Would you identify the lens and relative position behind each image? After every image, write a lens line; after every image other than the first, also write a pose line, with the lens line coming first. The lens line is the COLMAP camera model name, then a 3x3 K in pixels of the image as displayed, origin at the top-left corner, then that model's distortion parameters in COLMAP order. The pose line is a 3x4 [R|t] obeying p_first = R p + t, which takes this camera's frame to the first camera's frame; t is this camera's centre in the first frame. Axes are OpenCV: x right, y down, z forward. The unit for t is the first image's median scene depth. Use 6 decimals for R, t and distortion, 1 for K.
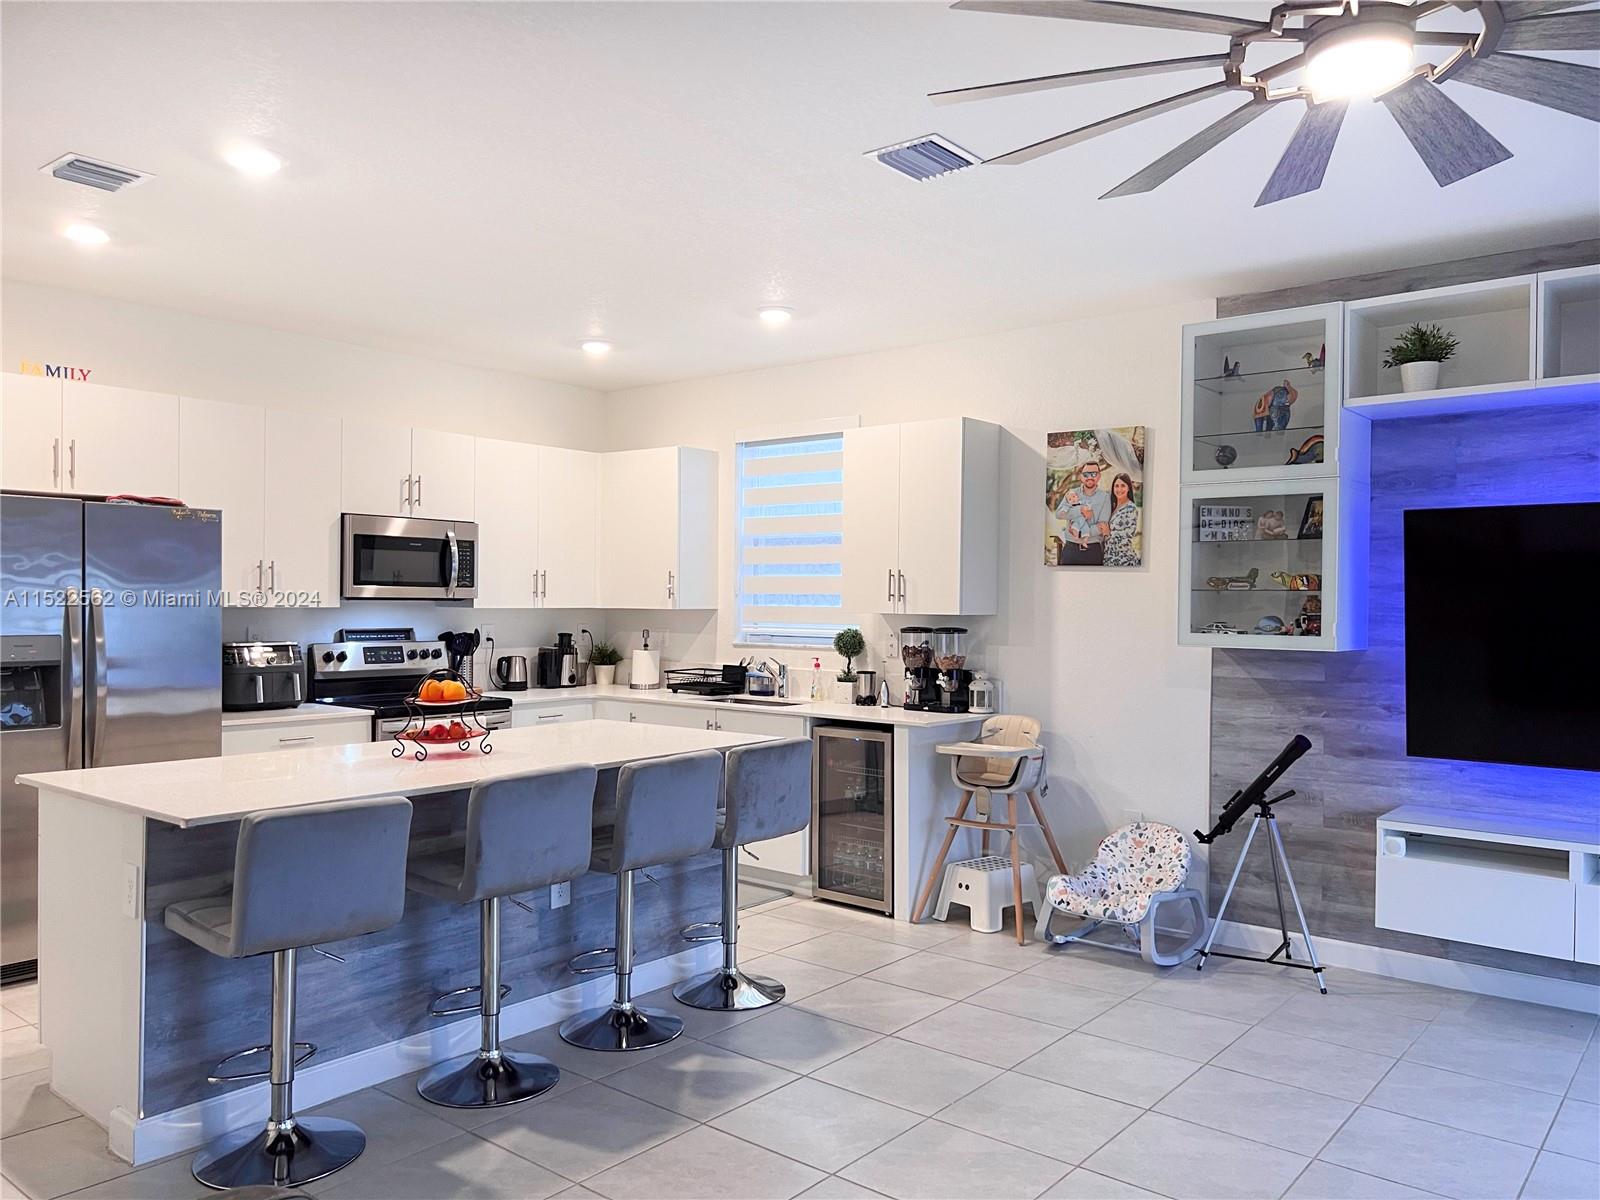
lens RADIAL K [[1202.7, 0, 788.2], [0, 1202.7, 607.7], [0, 0, 1]] dist [0.064298, -0.080533]
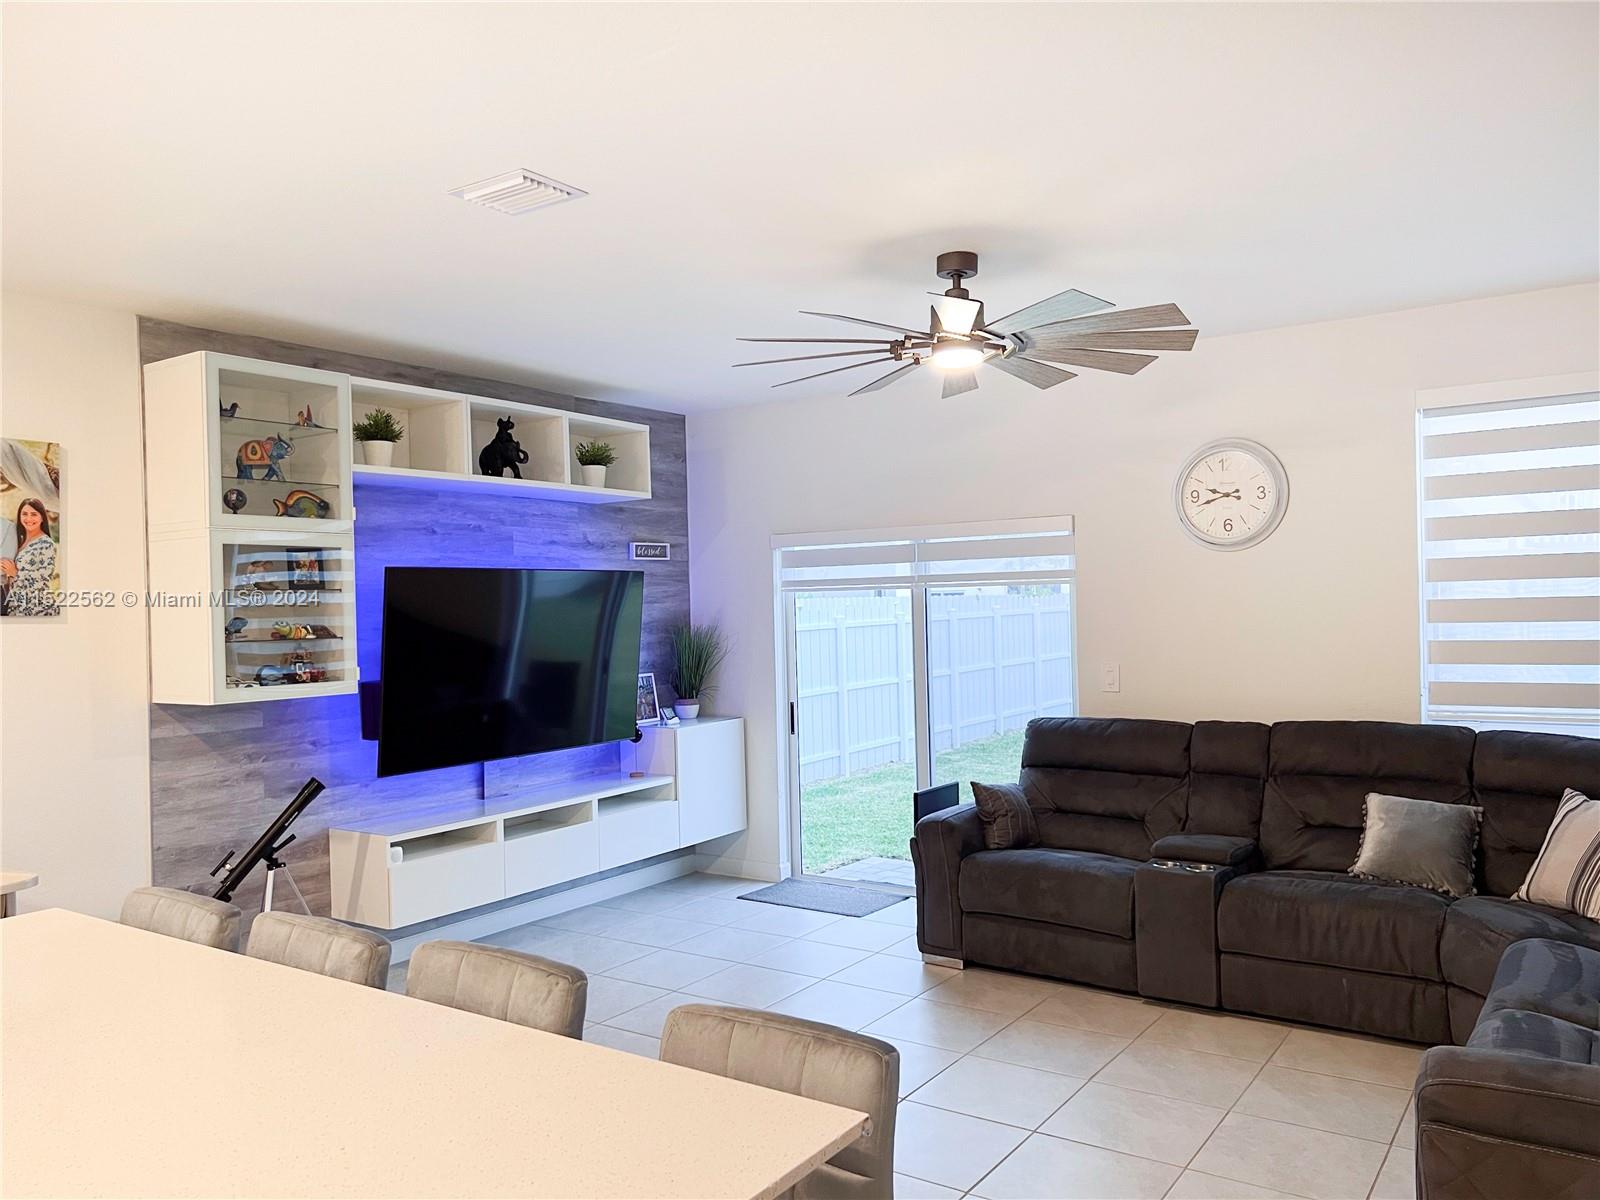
lens RADIAL K [[1202.7, 0, 798.2], [0, 1202.7, 610.0], [0, 0, 1]] dist [0.064298, -0.080533]
pose [[-0.083831, -0.008822, 0.996441, -0.556272], [0.030105, 0.999482, 0.011382, -0.032578], [-0.996025, 0.030952, -0.083522, 0.571970]]
